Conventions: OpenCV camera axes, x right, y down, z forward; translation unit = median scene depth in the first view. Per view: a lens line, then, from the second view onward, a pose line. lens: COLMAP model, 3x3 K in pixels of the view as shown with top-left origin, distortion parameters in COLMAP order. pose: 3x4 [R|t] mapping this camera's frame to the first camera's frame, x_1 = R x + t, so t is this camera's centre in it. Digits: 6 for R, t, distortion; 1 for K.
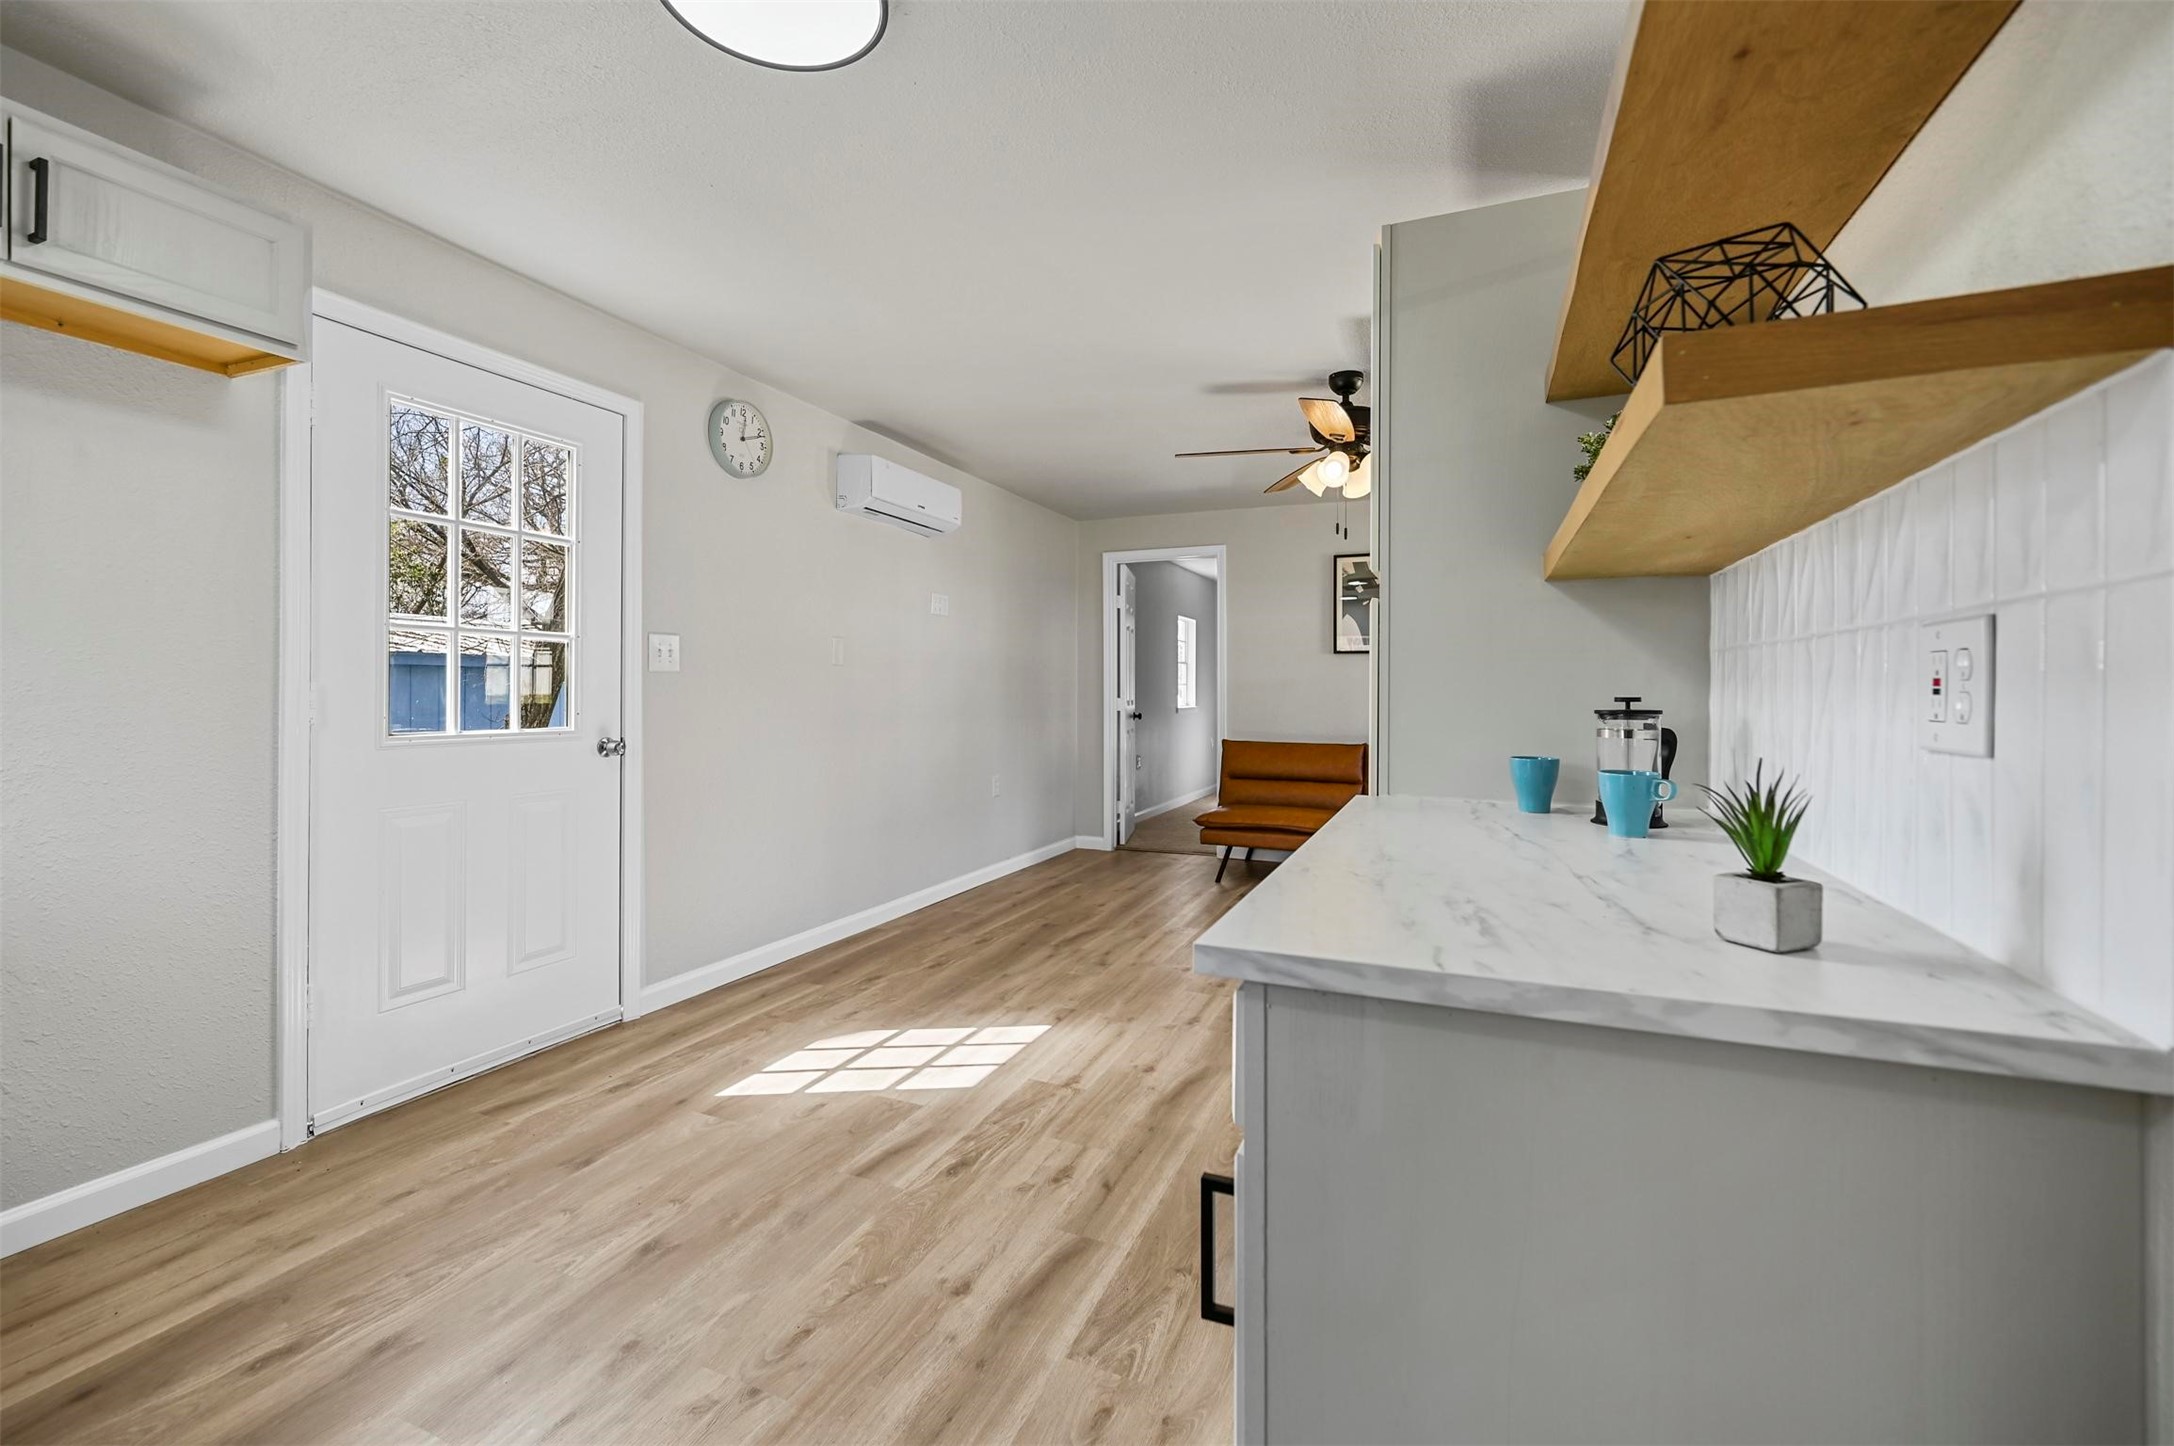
lens RADIAL K [[903.7, 0, 1080.5], [0, 903.7, 707.6], [0, 0, 1]] dist [-0.000547, -0.000032]
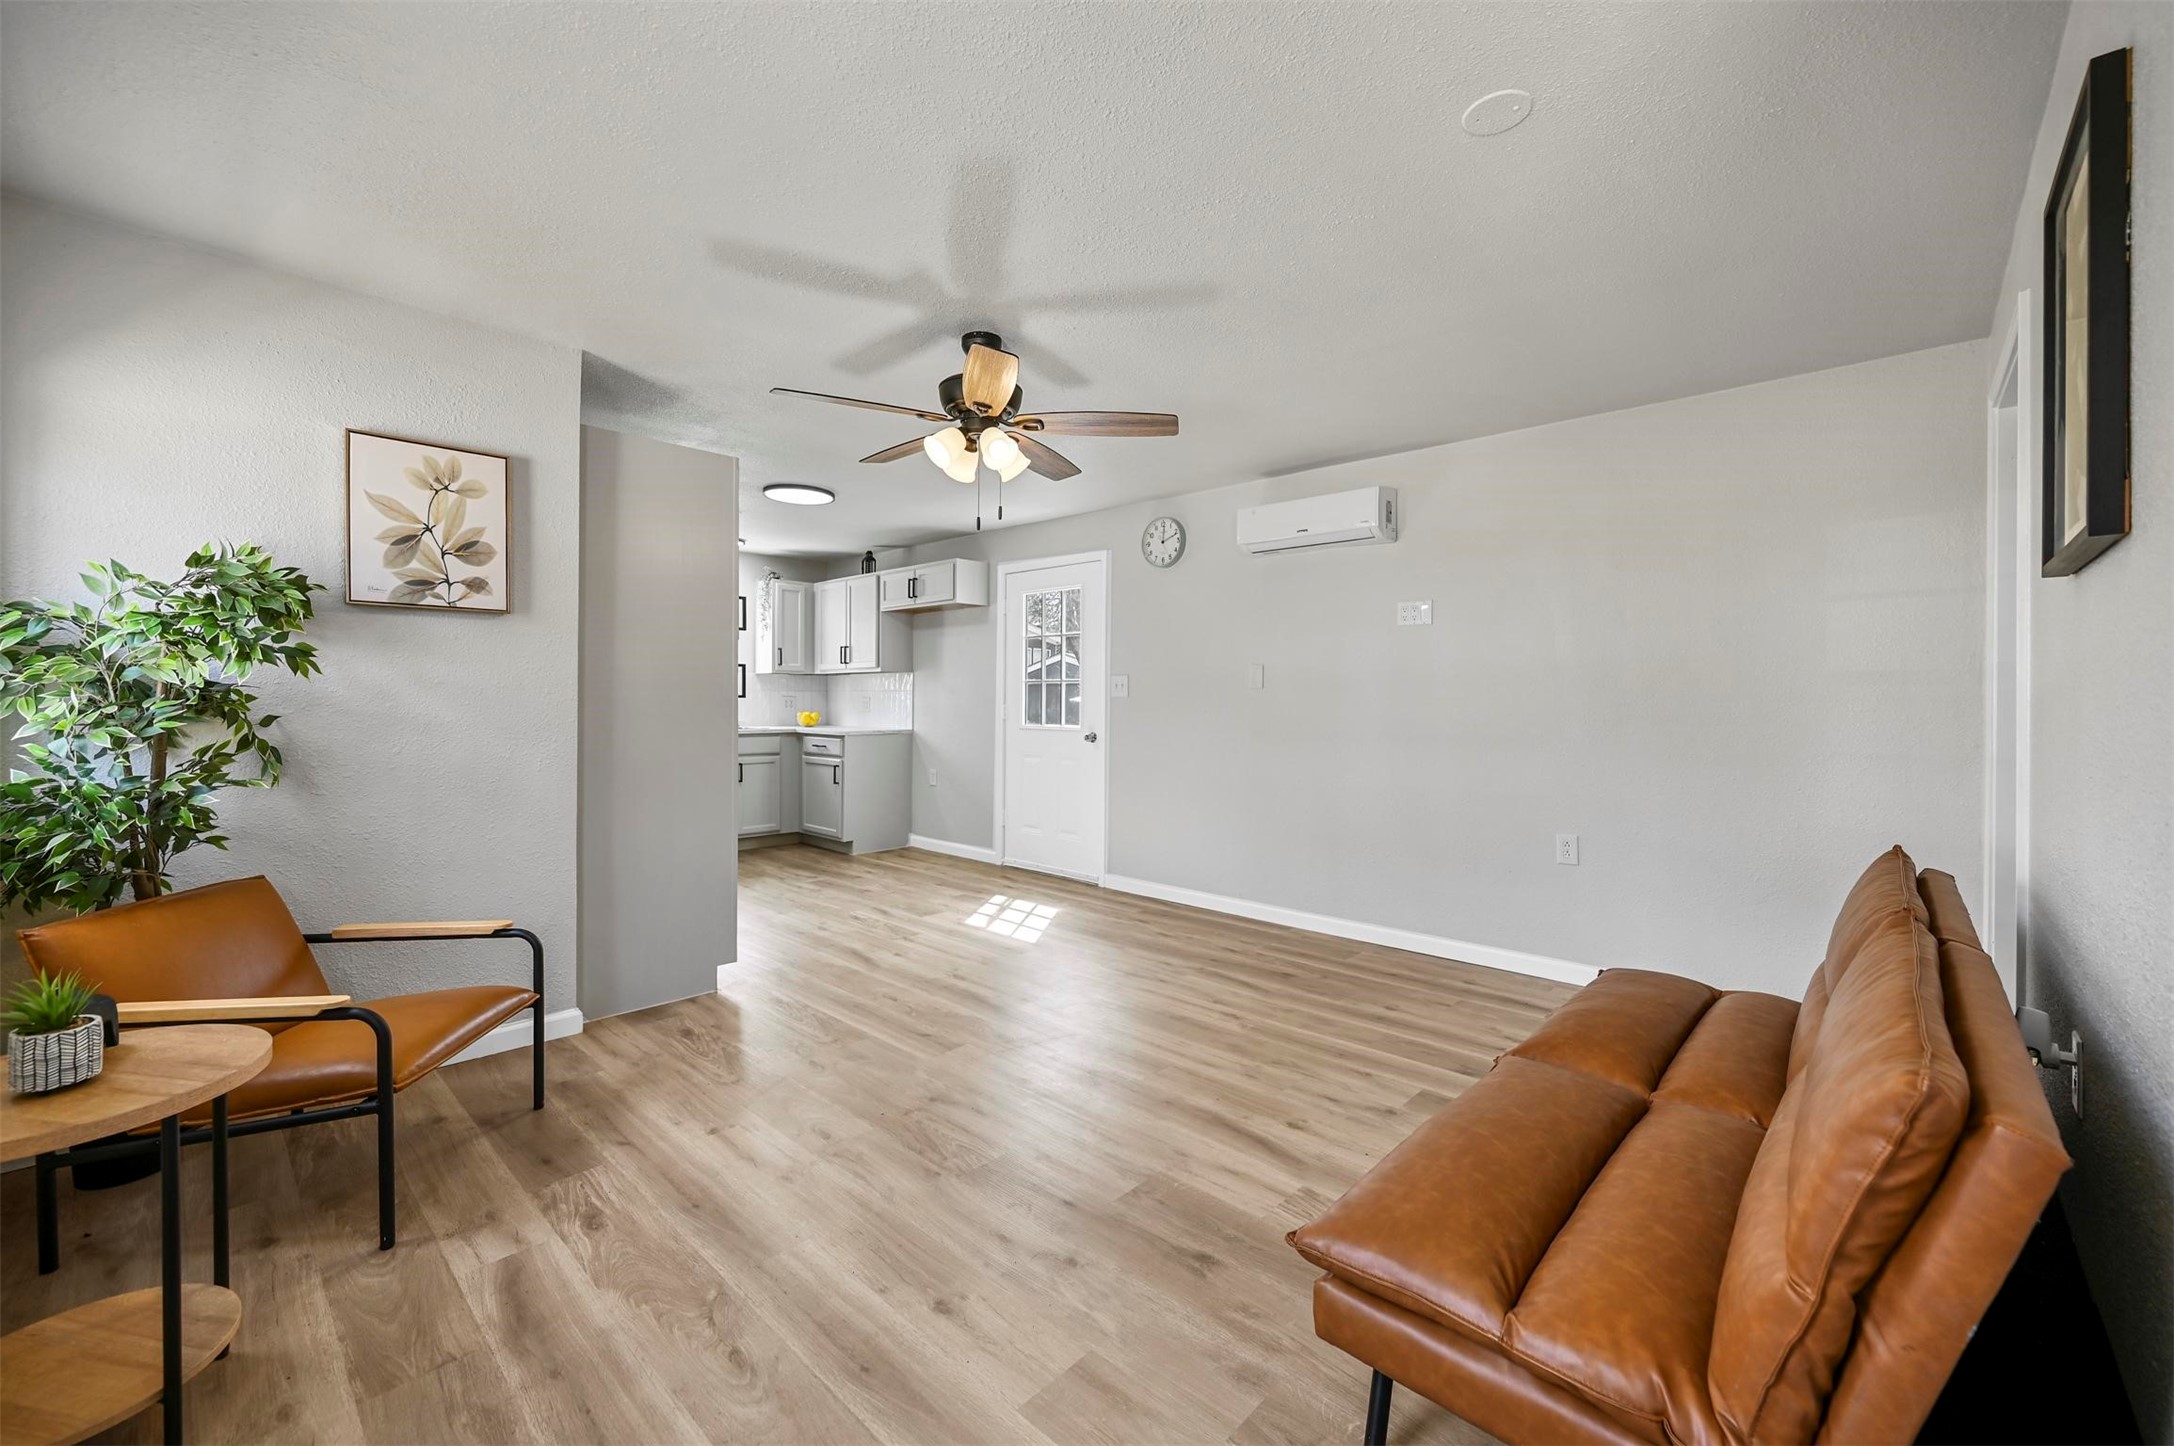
lens RADIAL K [[861.9, 0, 1079.9], [0, 861.9, 710.2], [0, 0, 1]] dist [0.001309, 0.000044]
pose [[-0.341172, -0.002406, -0.939998, 1.179296], [-0.026235, 0.999632, 0.006963, -0.024816], [0.939635, 0.027037, -0.341110, 1.565447]]
